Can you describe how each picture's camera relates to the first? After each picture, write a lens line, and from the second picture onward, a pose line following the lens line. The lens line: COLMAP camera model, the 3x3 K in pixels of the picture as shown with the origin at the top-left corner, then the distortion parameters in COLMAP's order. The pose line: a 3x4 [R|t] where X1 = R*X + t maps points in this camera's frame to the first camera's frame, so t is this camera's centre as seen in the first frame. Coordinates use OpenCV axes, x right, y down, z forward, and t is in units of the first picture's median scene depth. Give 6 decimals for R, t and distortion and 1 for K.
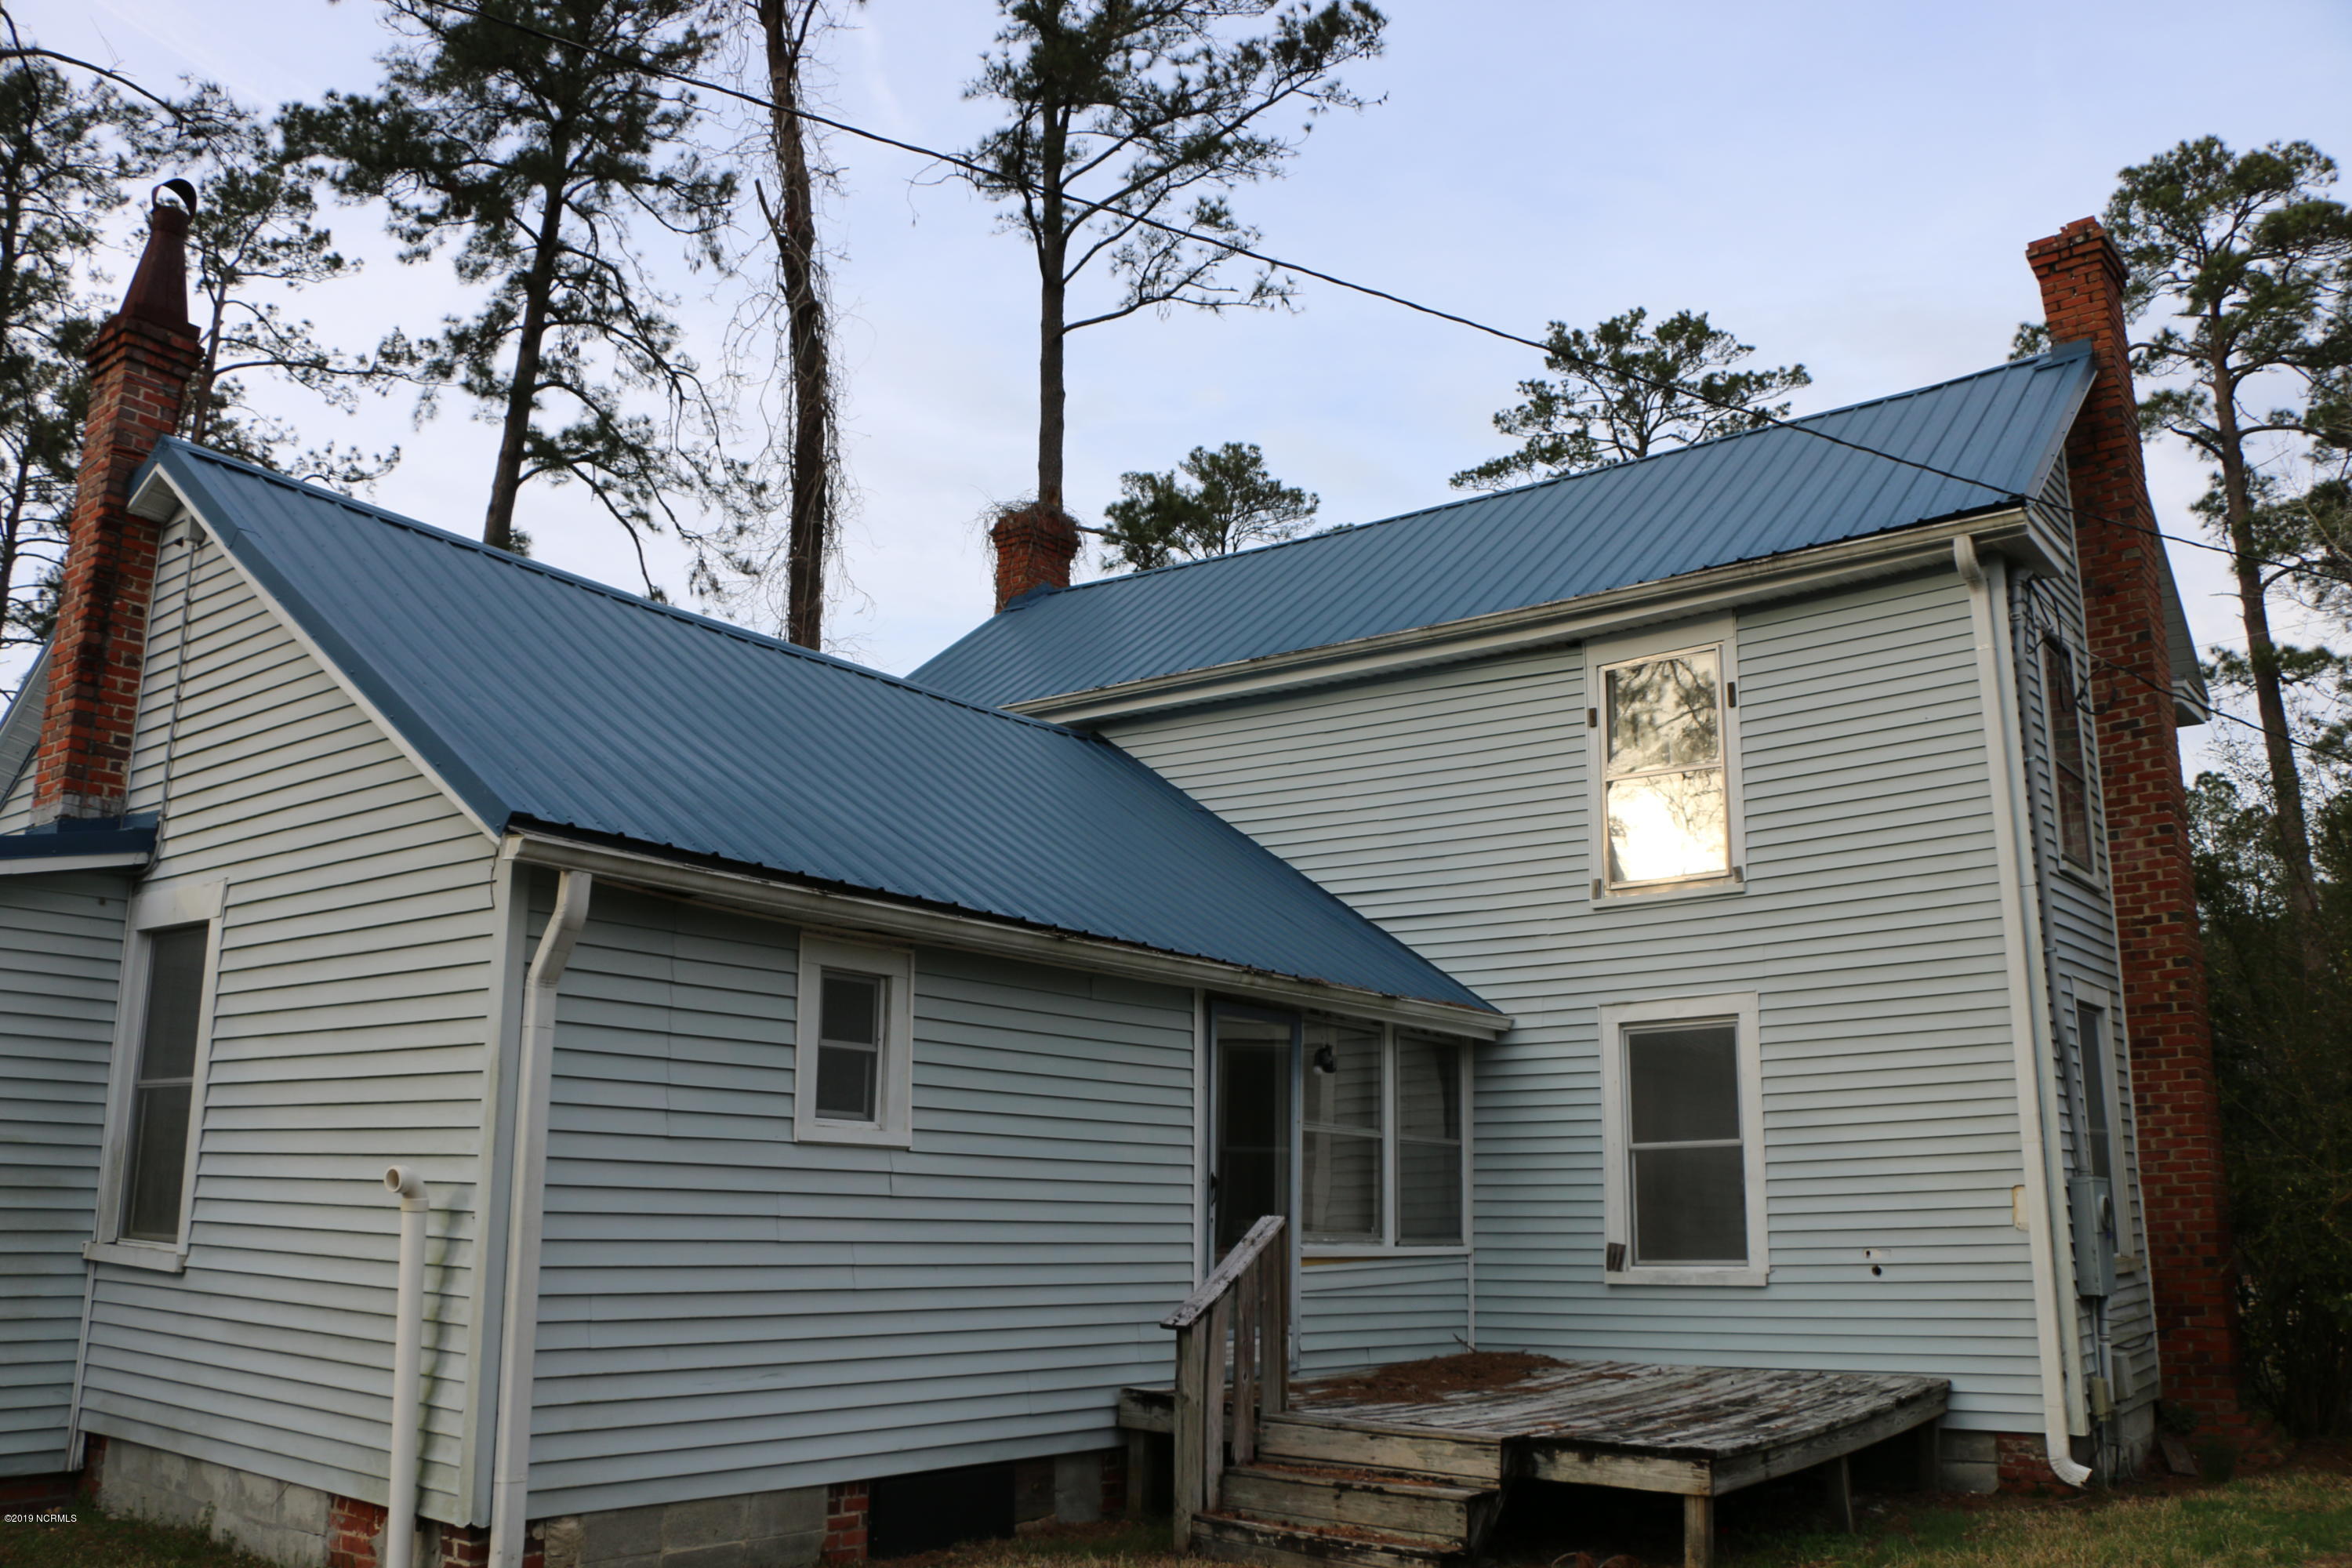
lens RADIAL K [[1915.7, 0, 1162.2], [0, 1915.7, 800.1], [0, 0, 1]] dist [-0.193805, 0.178528]
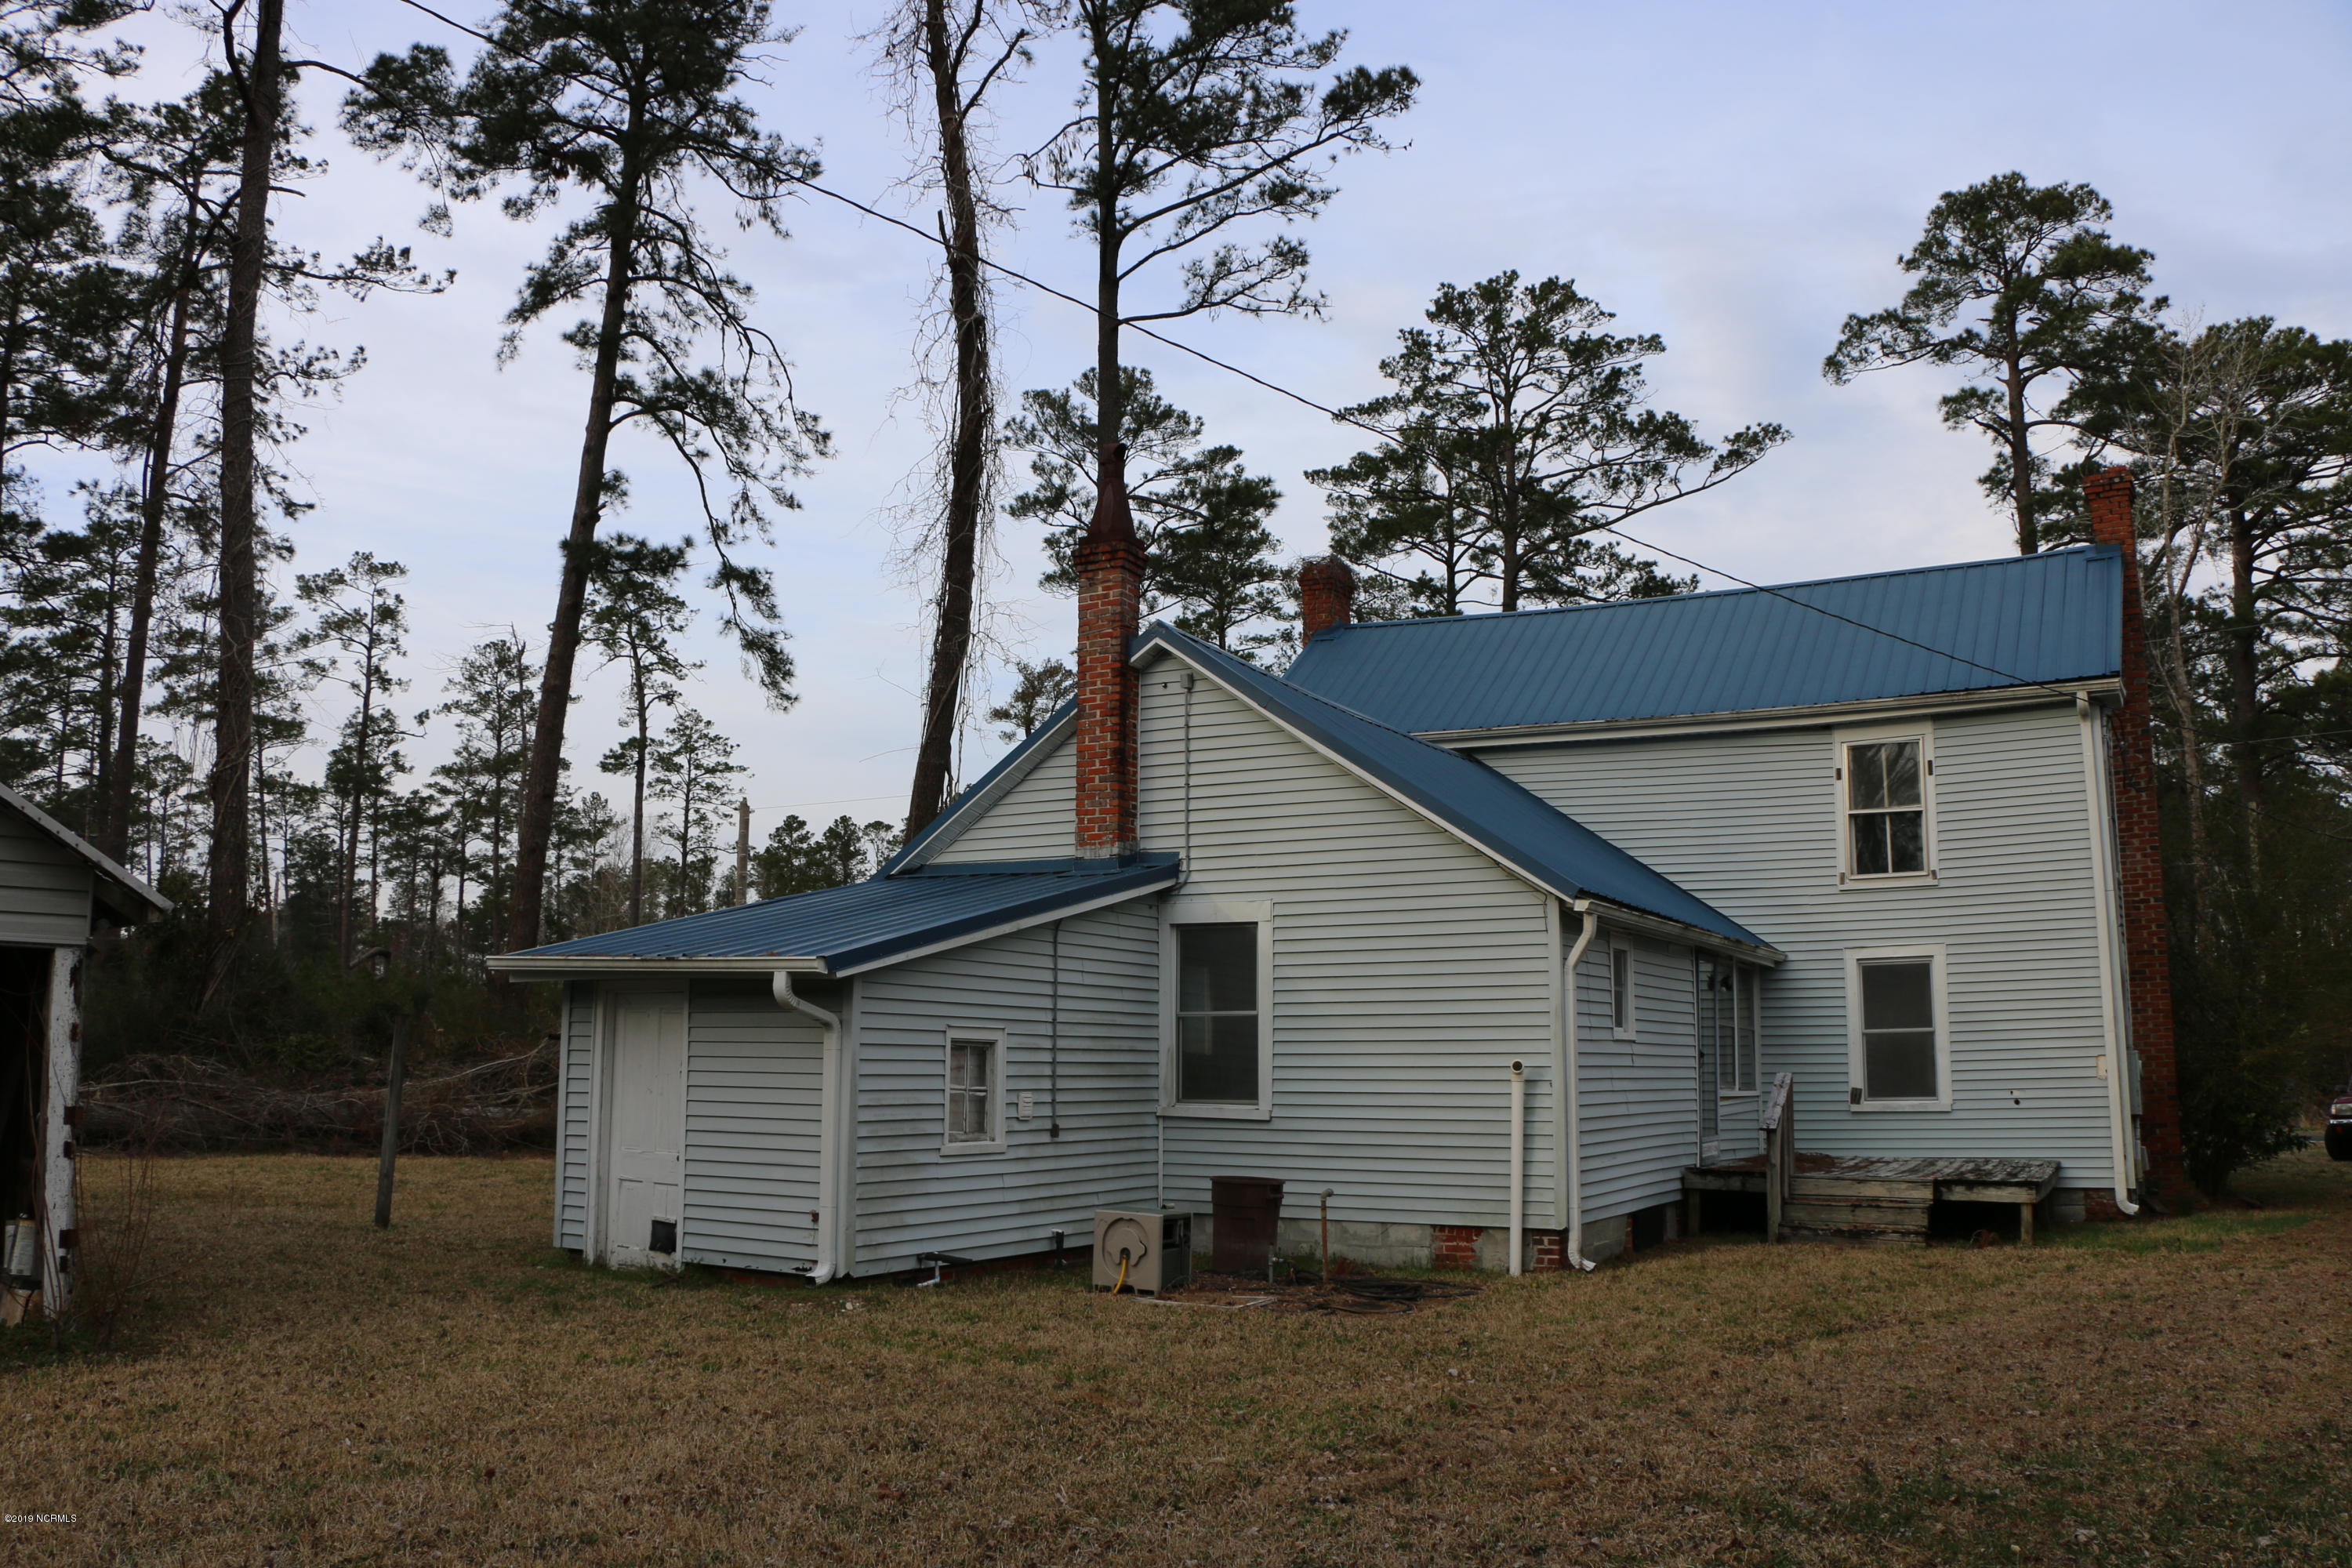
lens RADIAL K [[1902.2, 0, 1167.4], [0, 1902.2, 796.5], [0, 0, 1]] dist [-0.182918, 0.145286]
pose [[0.989436, 0.016564, 0.144020, -0.172587], [-0.026779, 0.997238, 0.069282, -0.035504], [-0.142475, -0.072407, 0.987146, -0.153646]]
